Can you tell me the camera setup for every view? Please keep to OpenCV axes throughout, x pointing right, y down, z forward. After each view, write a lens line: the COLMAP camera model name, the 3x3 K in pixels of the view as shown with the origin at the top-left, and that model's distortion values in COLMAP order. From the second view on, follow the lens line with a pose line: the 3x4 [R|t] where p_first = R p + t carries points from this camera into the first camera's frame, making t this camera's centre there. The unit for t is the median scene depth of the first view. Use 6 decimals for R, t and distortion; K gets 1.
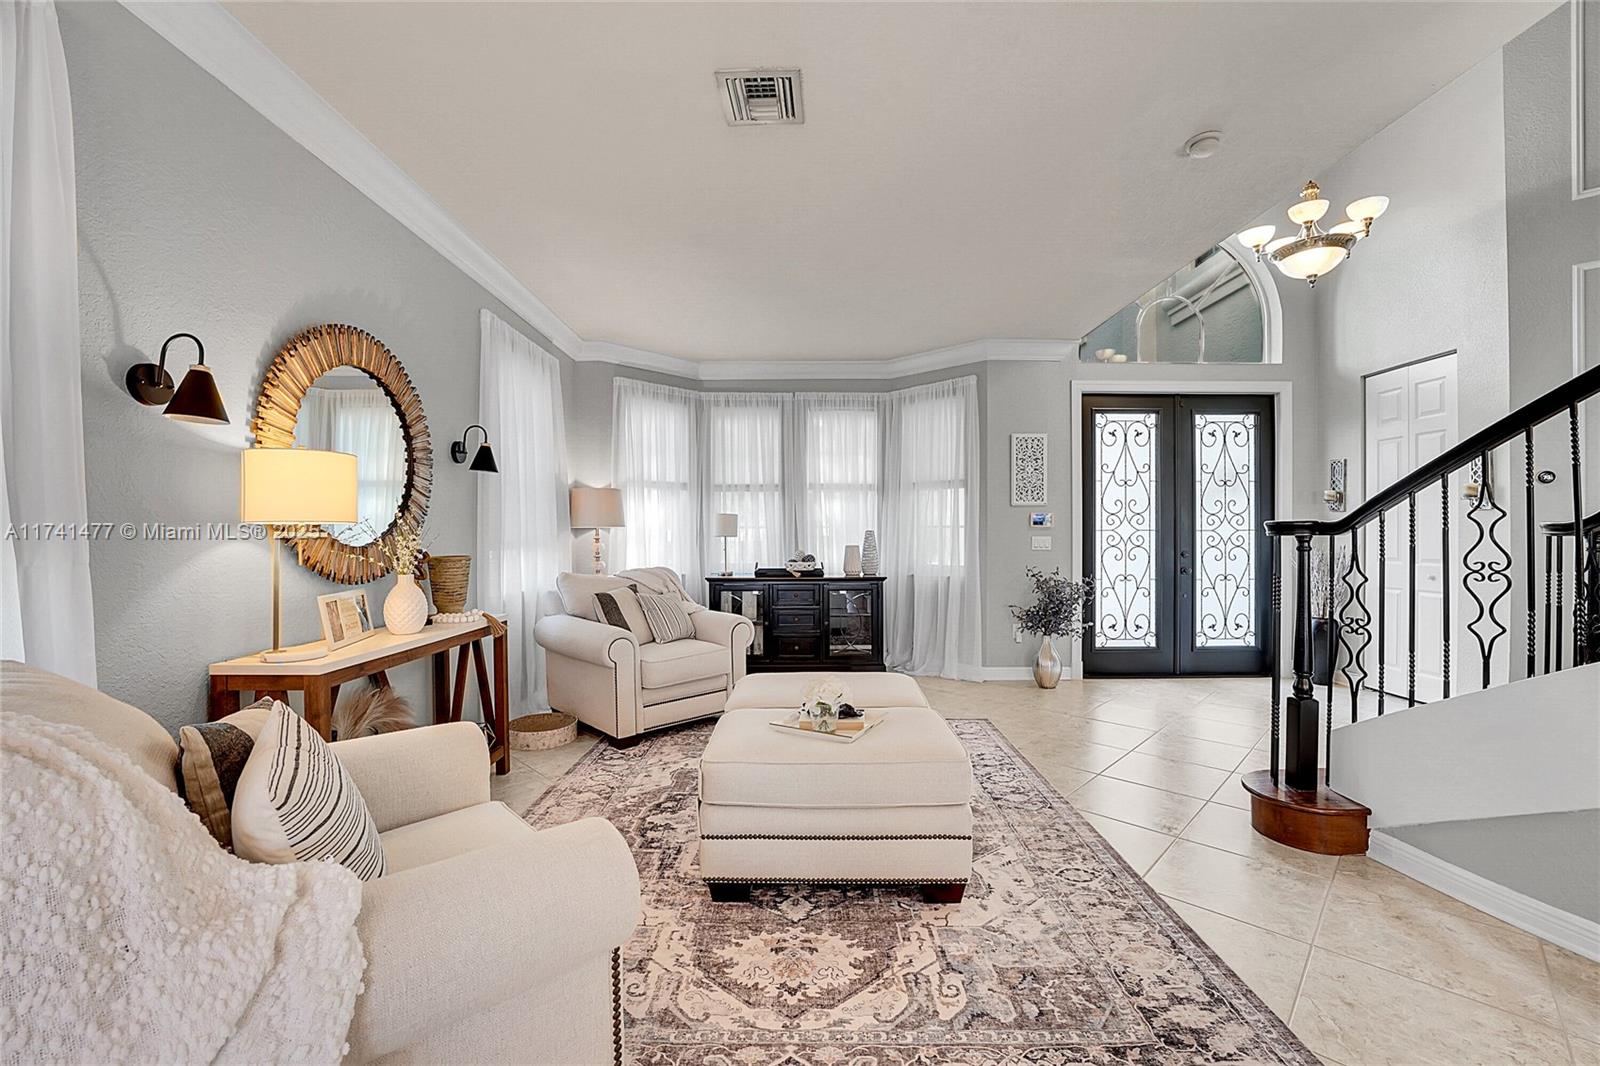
lens RADIAL K [[650.2, 0, 802.4], [0, 650.2, 536.7], [0, 0, 1]] dist [-0.030443, 0.003988]
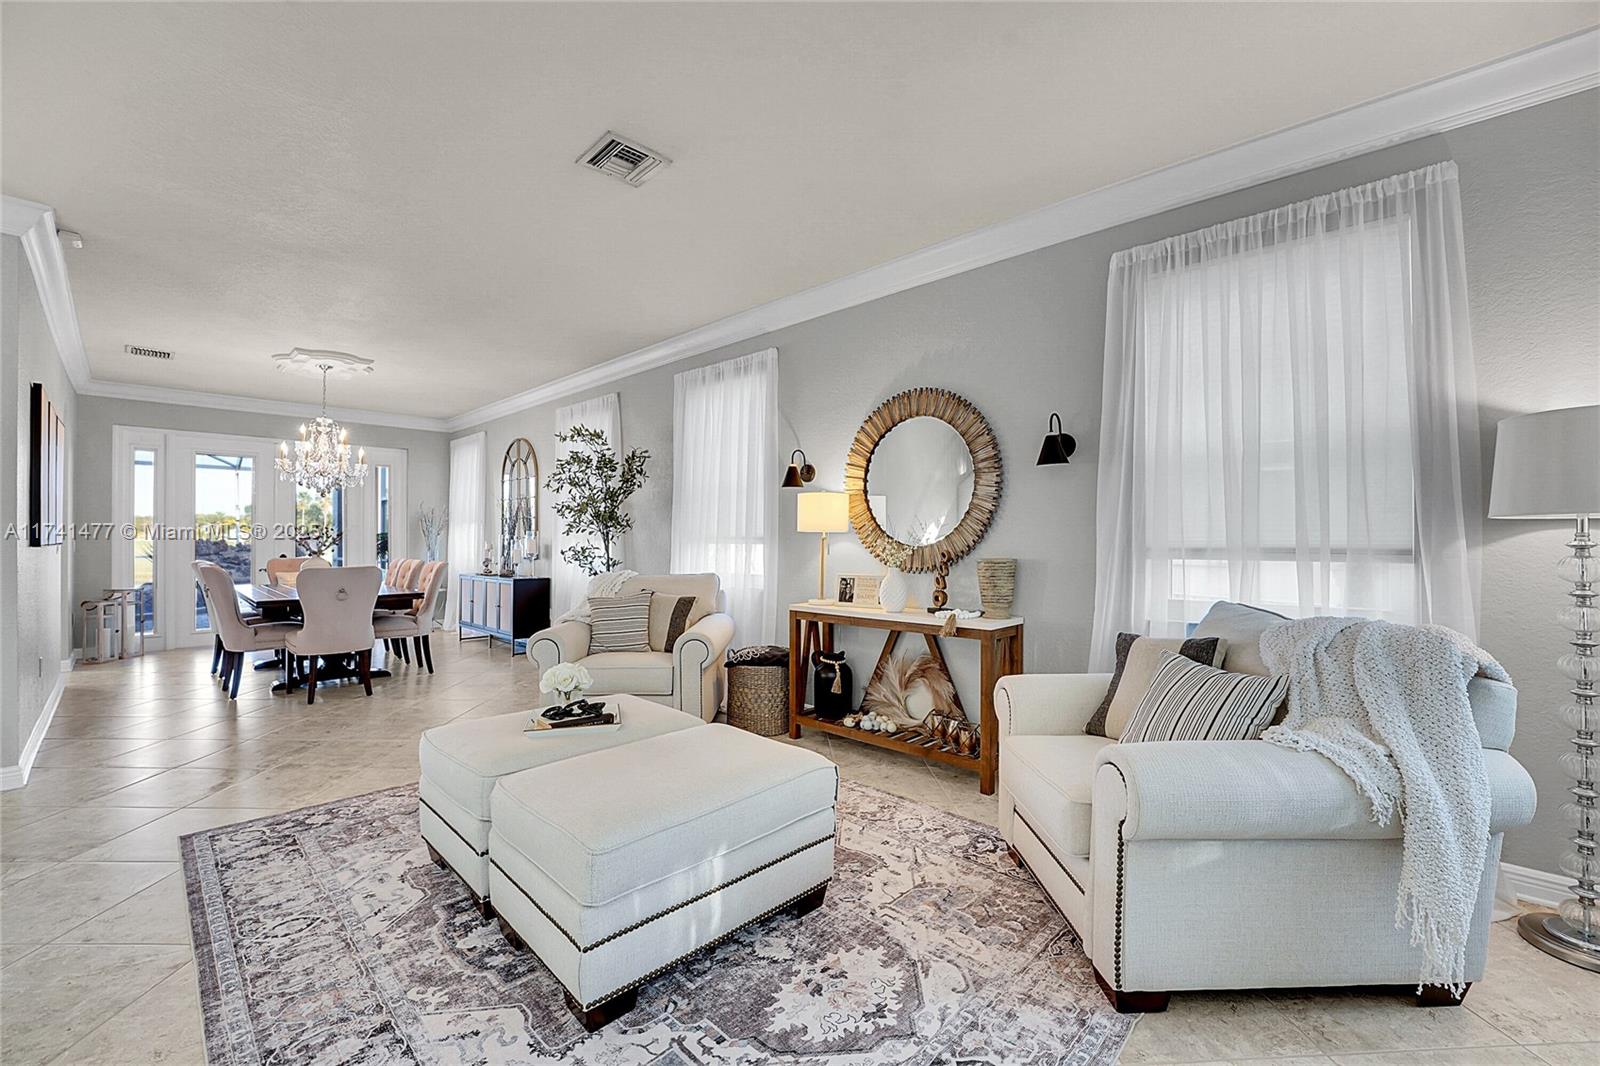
lens RADIAL K [[650.2, 0, 802.4], [0, 650.2, 536.7], [0, 0, 1]] dist [-0.030443, 0.003988]
pose [[-0.684254, -0.000924, -0.729243, 0.386928], [-0.001134, 0.999999, -0.000204, -0.003098], [0.729243, 0.000687, -0.684255, 1.399514]]
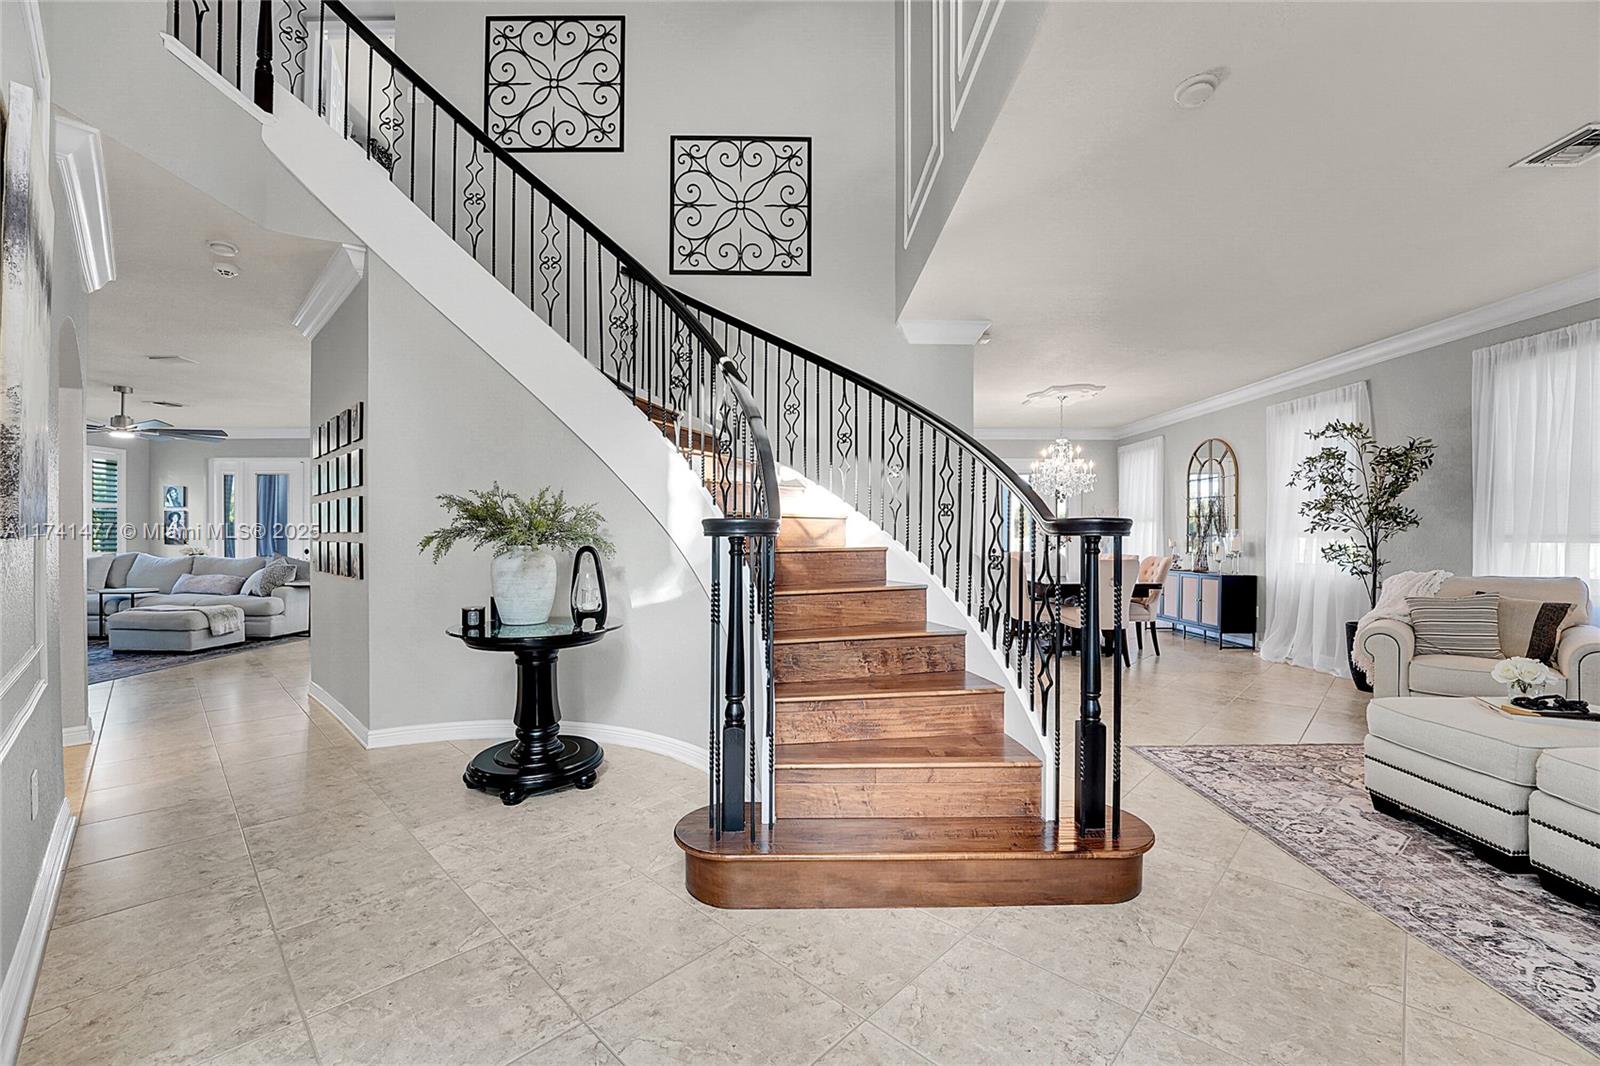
lens RADIAL K [[650.2, 0, 802.4], [0, 650.2, 536.7], [0, 0, 1]] dist [-0.030443, 0.003988]
pose [[-0.999889, 0.000469, -0.014900, 0.904905], [0.000415, 0.999993, 0.003588, -0.003520], [0.014902, 0.003581, -0.999883, 1.425303]]
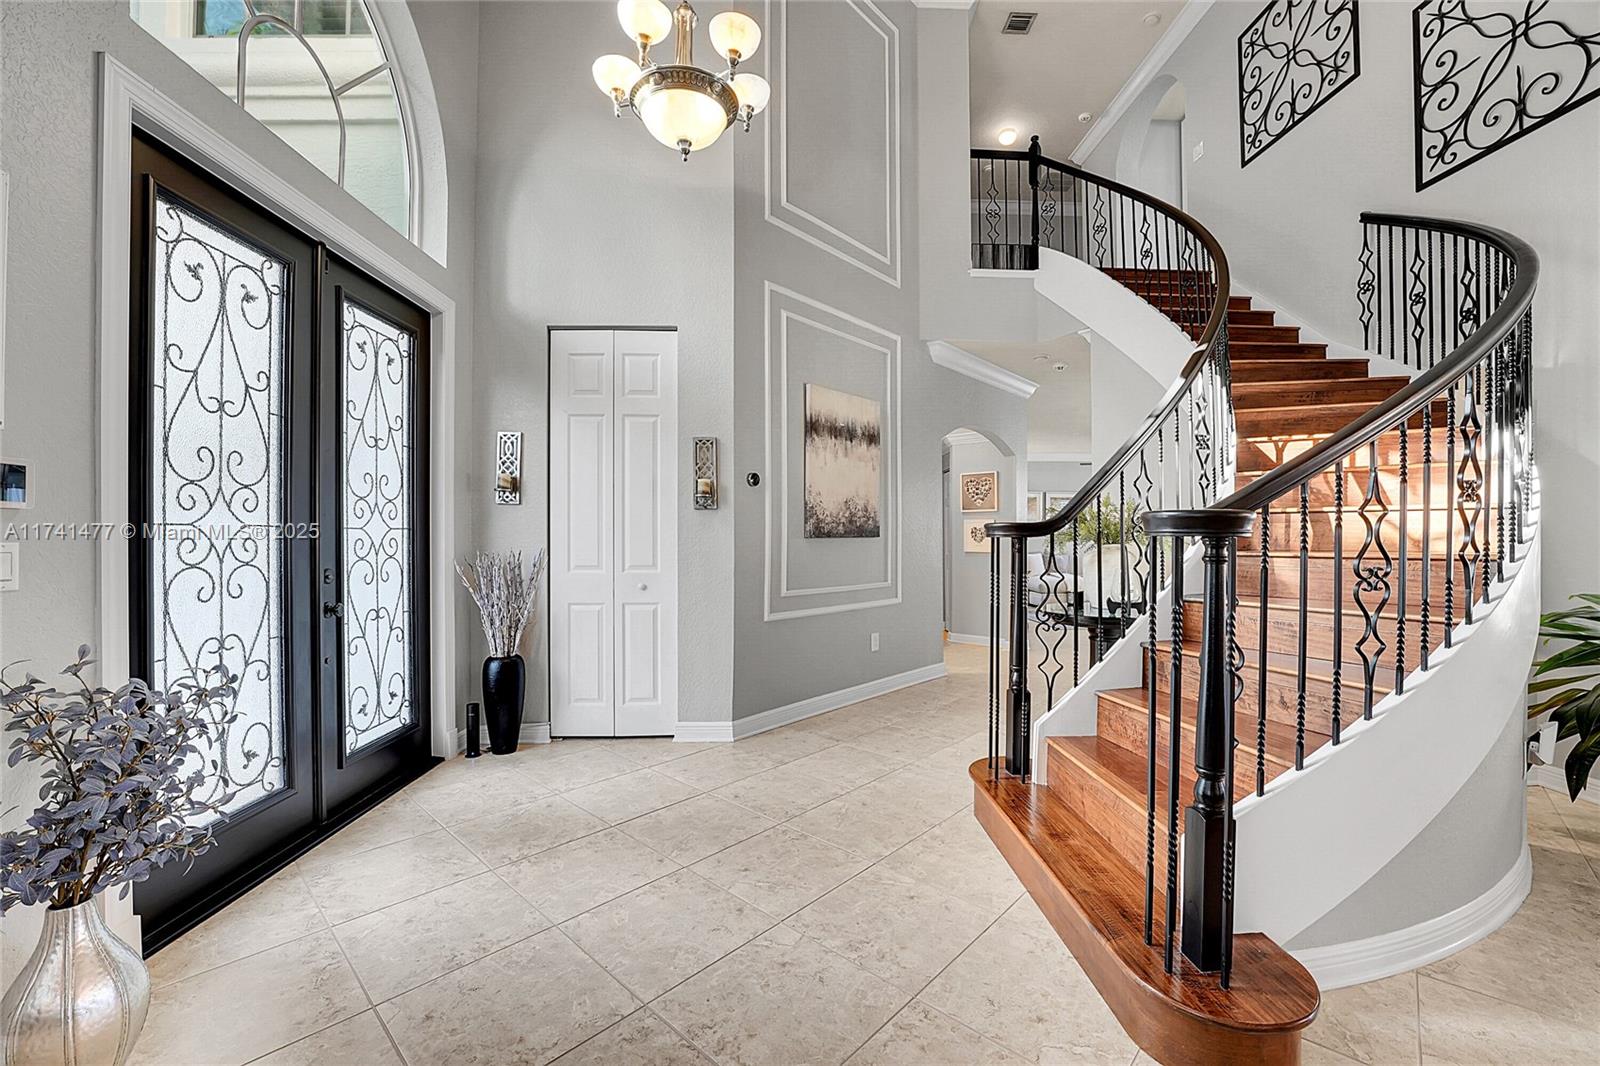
lens RADIAL K [[650.2, 0, 802.4], [0, 650.2, 536.7], [0, 0, 1]] dist [-0.030443, 0.003988]
pose [[-0.031024, 0.001407, 0.999518, 0.155308], [0.002994, 0.999995, -0.001314, -0.001617], [-0.999514, 0.002952, -0.031028, 1.059306]]
